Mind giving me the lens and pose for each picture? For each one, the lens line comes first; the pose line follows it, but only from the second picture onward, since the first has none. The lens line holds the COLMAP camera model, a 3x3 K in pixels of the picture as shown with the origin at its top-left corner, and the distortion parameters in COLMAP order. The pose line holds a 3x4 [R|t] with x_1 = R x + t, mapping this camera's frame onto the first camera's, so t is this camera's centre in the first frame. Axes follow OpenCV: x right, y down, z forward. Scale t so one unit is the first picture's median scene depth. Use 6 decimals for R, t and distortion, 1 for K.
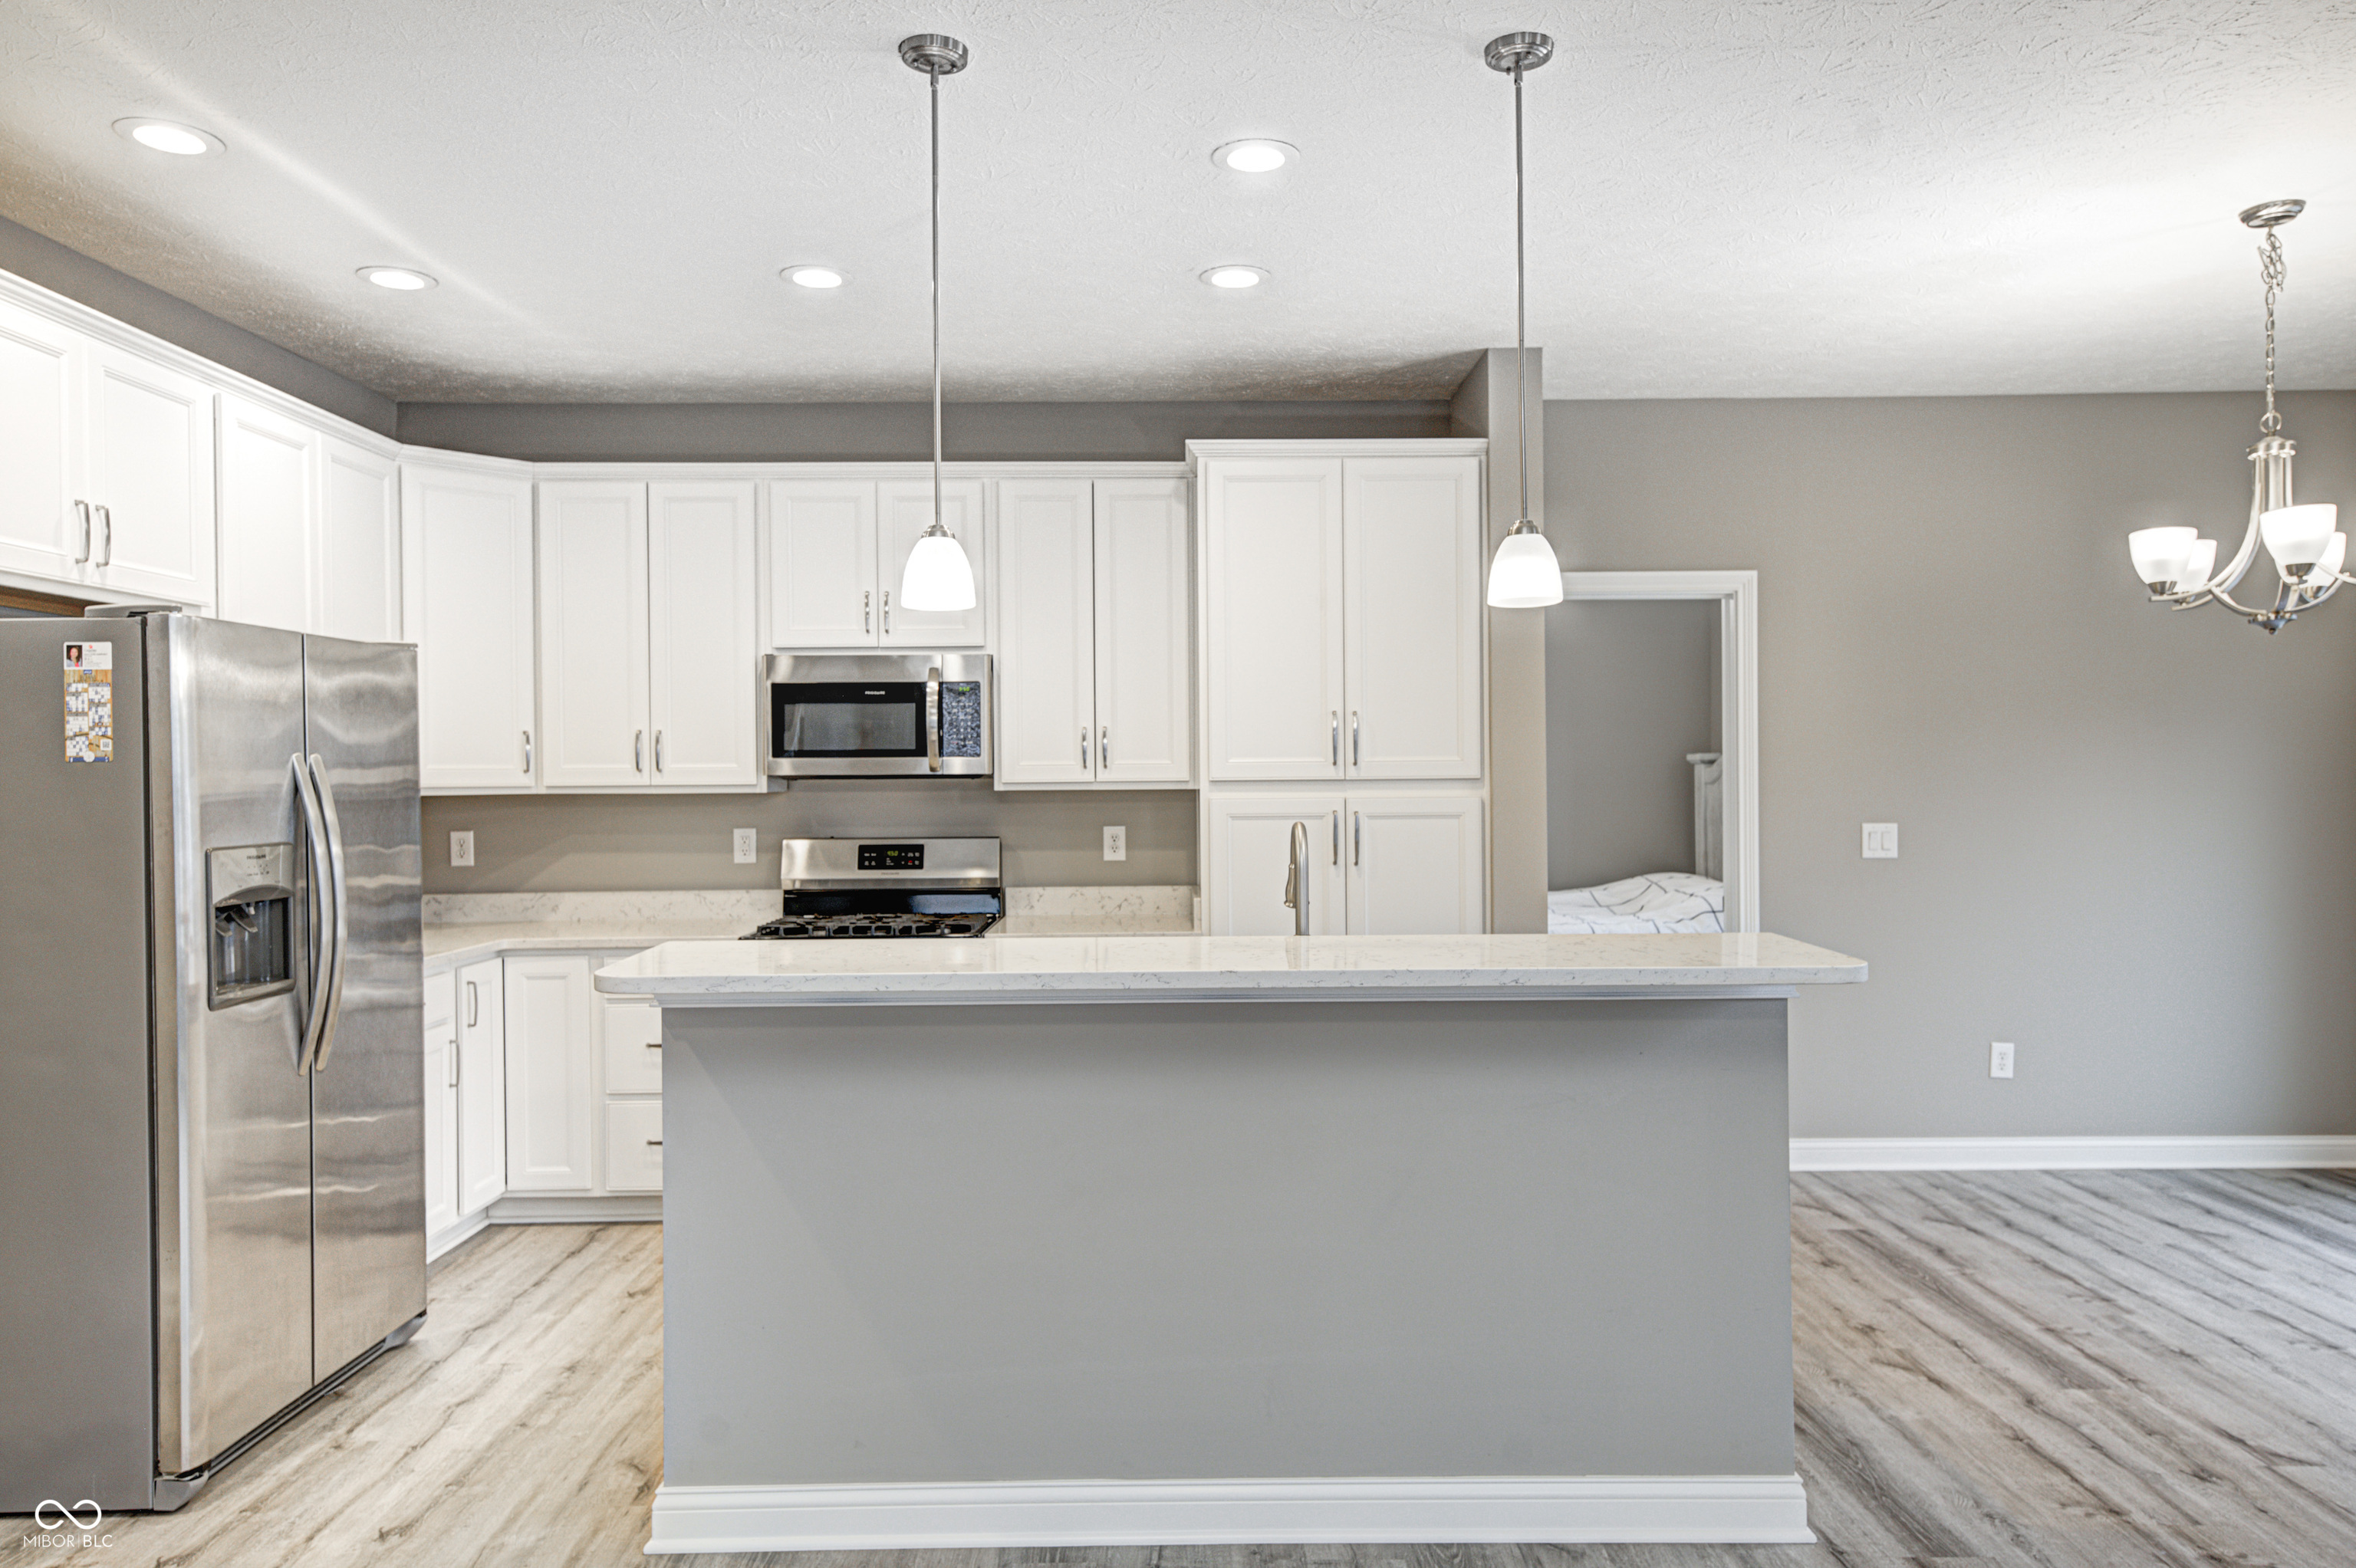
lens RADIAL K [[1517.9, 0, 1178.0], [0, 1517.9, 784.0], [0, 0, 1]] dist [0.016301, 0.006273]
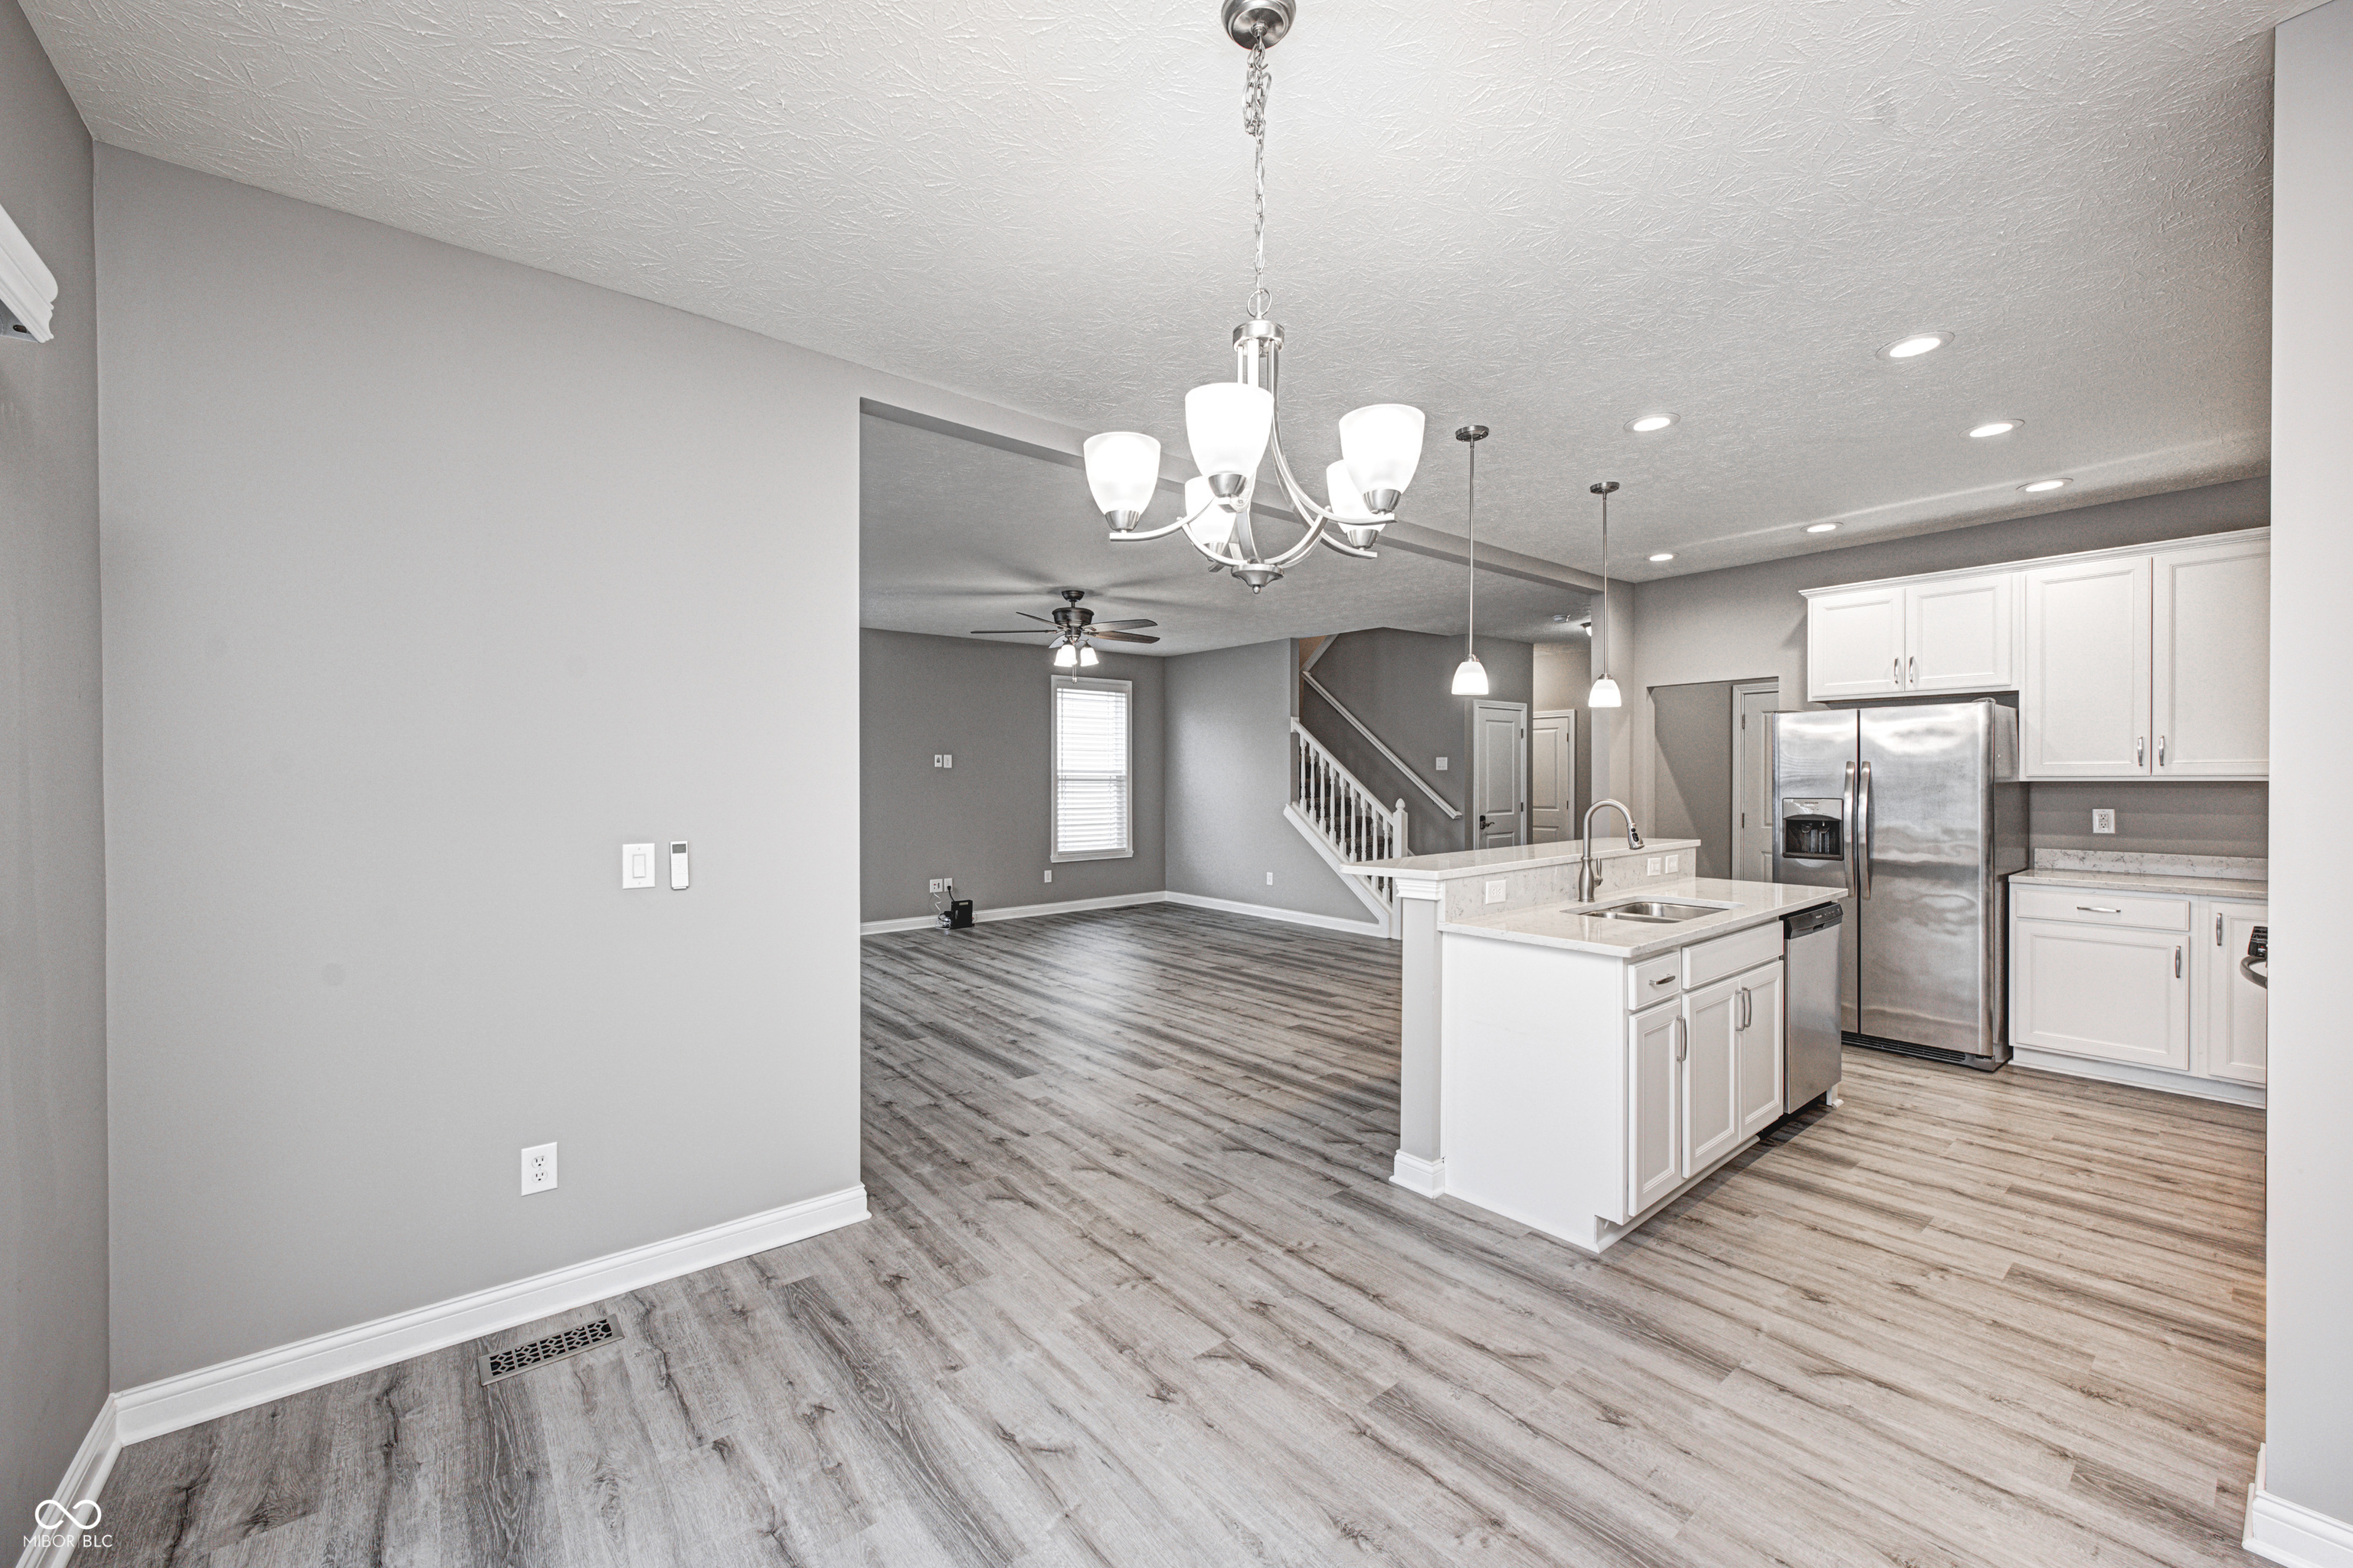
lens RADIAL K [[922.0, 0, 1176.9], [0, 922.0, 786.9], [0, 0, 1]] dist [-0.004235, 0.002287]
pose [[-0.779236, 0.016967, -0.626501, 0.785471], [0.007234, 0.999810, 0.018079, -0.009476], [0.626689, 0.009556, -0.779211, 1.015510]]
